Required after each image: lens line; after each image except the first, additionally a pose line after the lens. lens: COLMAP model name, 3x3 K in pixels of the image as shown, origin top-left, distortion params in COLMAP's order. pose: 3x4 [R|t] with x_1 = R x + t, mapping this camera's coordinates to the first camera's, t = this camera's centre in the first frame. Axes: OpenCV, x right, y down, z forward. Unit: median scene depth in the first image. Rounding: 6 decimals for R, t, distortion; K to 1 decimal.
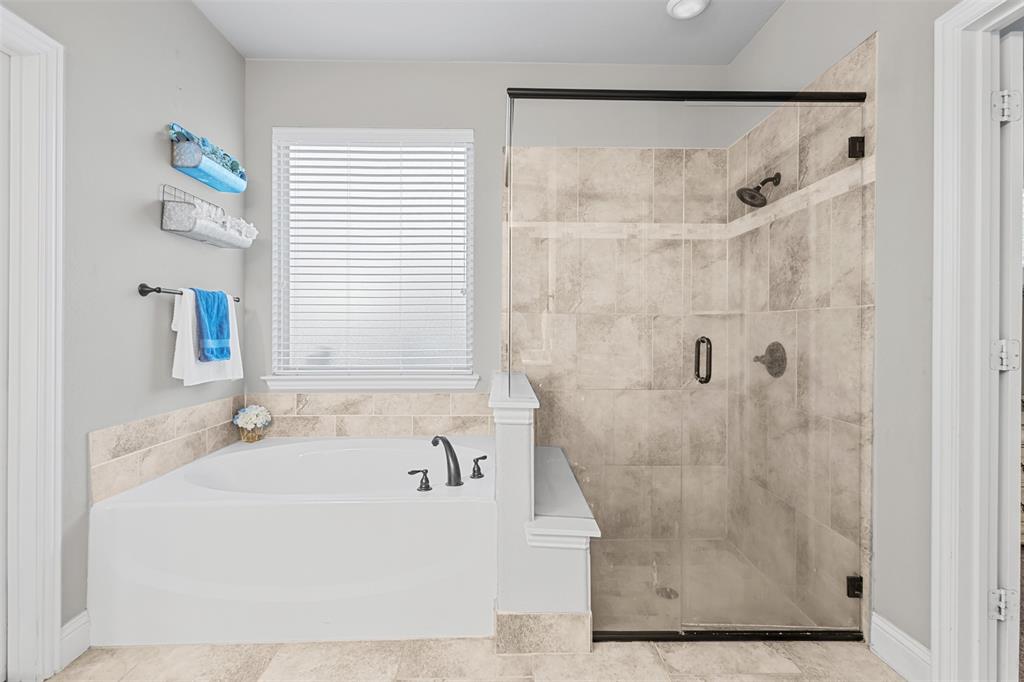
lens RADIAL K [[473.4, 0, 507.8], [0, 473.4, 331.4], [0, 0, 1]] dist [0.001079, 0.000315]
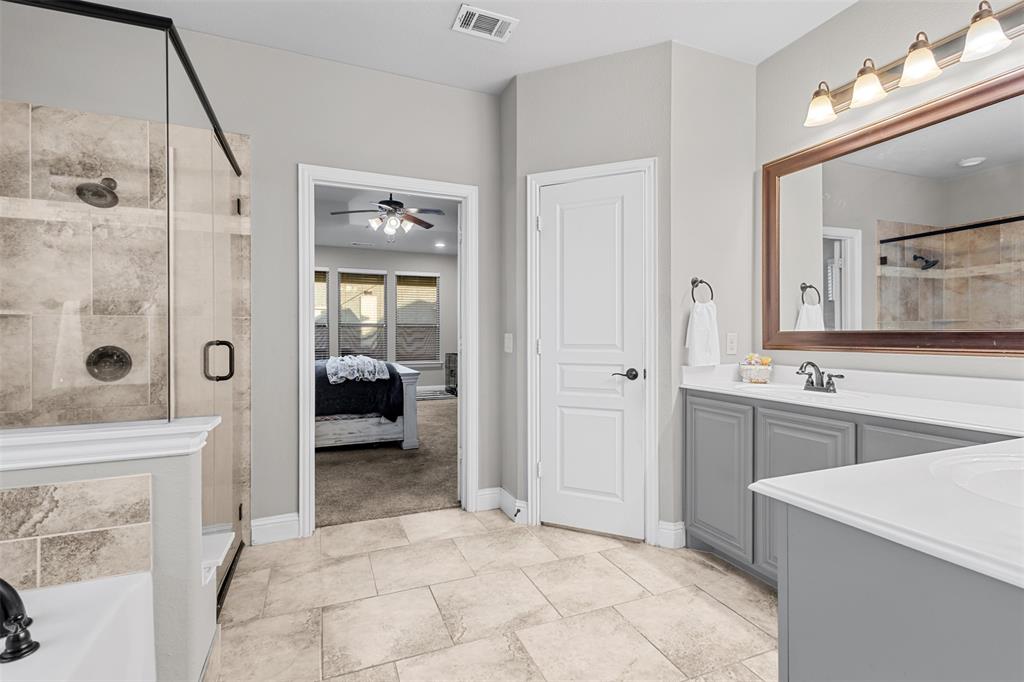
lens RADIAL K [[473.4, 0, 507.8], [0, 473.4, 331.4], [0, 0, 1]] dist [0.001079, 0.000315]
pose [[-0.346597, -0.003222, 0.938009, -0.890712], [-0.003704, 0.999991, 0.002066, -0.017106], [-0.938007, -0.002758, -0.346606, 0.727380]]
